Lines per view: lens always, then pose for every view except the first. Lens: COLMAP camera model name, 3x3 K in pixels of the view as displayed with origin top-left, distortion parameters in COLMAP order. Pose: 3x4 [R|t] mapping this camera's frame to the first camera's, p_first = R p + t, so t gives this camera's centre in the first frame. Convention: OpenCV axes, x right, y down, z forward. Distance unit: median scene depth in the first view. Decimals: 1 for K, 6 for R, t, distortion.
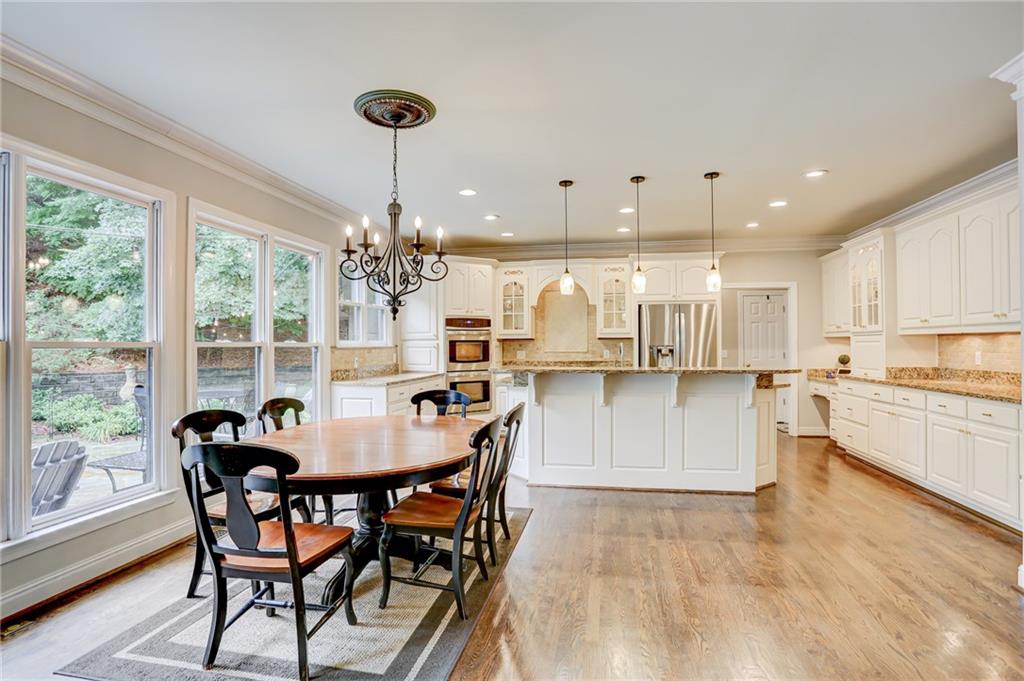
lens RADIAL K [[519.5, 0, 512.0], [0, 519.5, 340.5], [0, 0, 1]] dist [-0.057891, 0.029632]
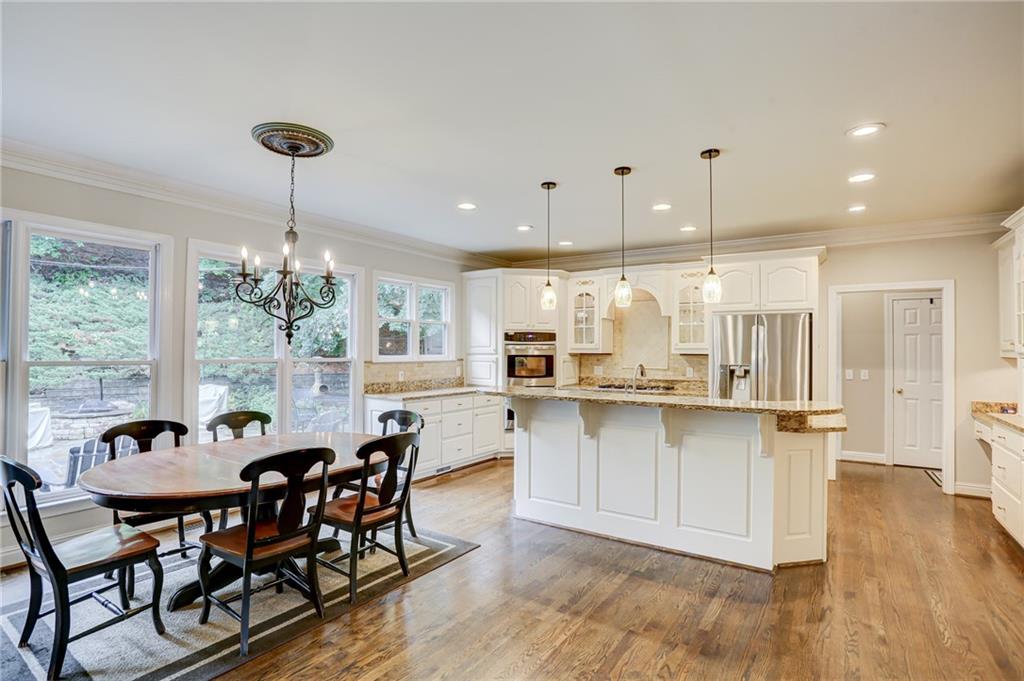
lens RADIAL K [[504.0, 0, 508.2], [0, 504.0, 344.6], [0, 0, 1]] dist [-0.068452, 0.031115]
pose [[0.916863, 0.005843, -0.399160, 0.294539], [-0.006930, 0.999975, -0.001279, -0.021047], [0.399142, 0.003939, 0.916880, 0.135942]]
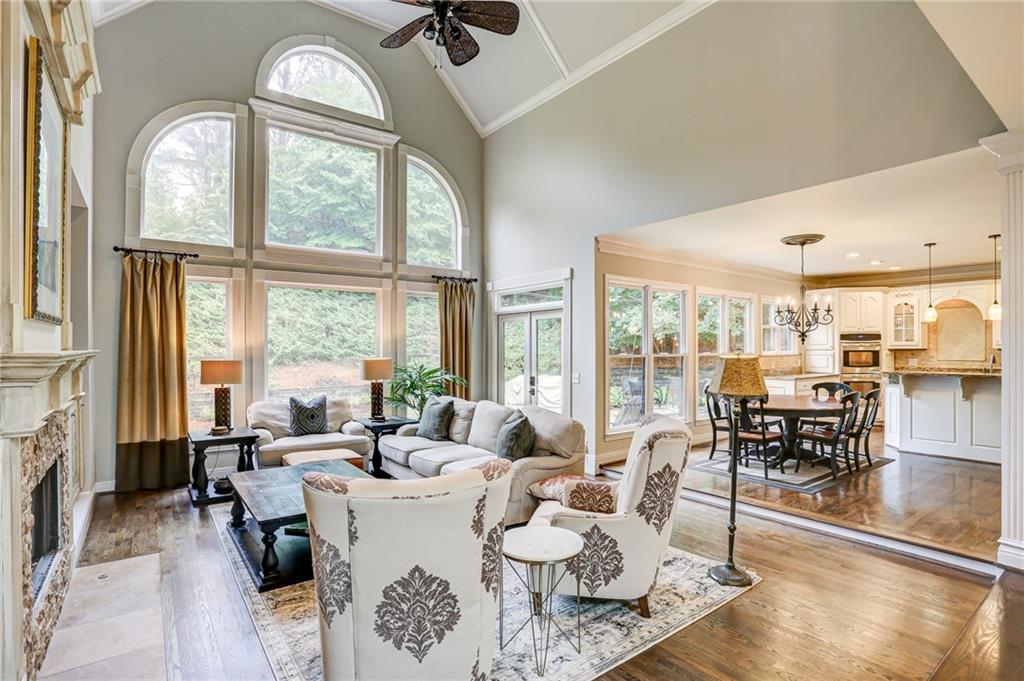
lens RADIAL K [[507.8, 0, 502.5], [0, 507.8, 344.2], [0, 0, 1]] dist [-0.080864, 0.033076]
pose [[0.729767, 0.001709, -0.683694, 0.122289], [0.002160, 0.999986, 0.004805, -0.027332], [0.683692, -0.004983, 0.729753, -0.622222]]
